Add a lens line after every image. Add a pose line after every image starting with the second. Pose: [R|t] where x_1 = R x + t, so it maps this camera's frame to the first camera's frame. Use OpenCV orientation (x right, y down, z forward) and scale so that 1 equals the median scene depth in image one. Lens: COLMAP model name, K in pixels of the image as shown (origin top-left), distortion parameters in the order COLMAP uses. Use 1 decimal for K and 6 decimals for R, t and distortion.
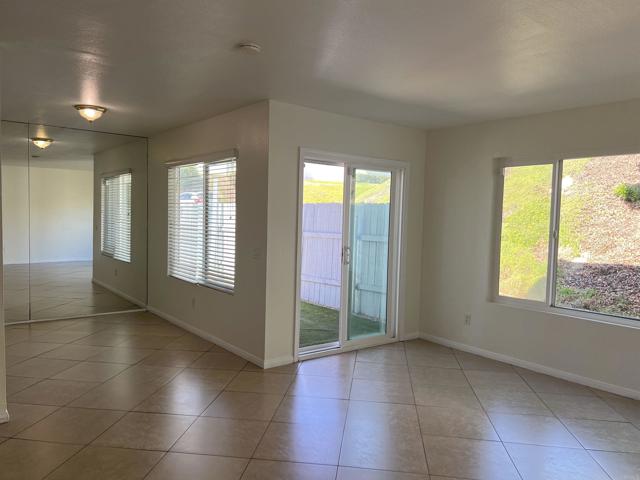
lens RADIAL K [[479.7, 0, 325.2], [0, 479.7, 235.4], [0, 0, 1]] dist [0.047441, -0.019634]
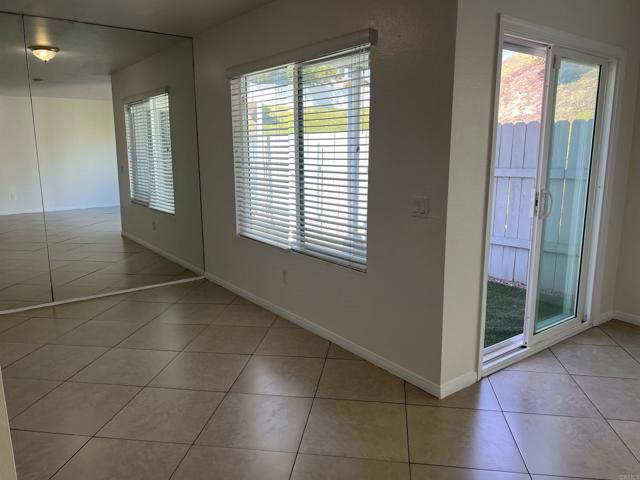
lens RADIAL K [[479.7, 0, 322.2], [0, 479.7, 224.5], [0, 0, 1]] dist [0.047441, -0.019634]
pose [[0.999346, -0.026089, -0.025055, -0.182774], [0.028839, 0.992763, 0.116573, -0.011203], [0.021832, -0.117219, 0.992866, 0.300111]]
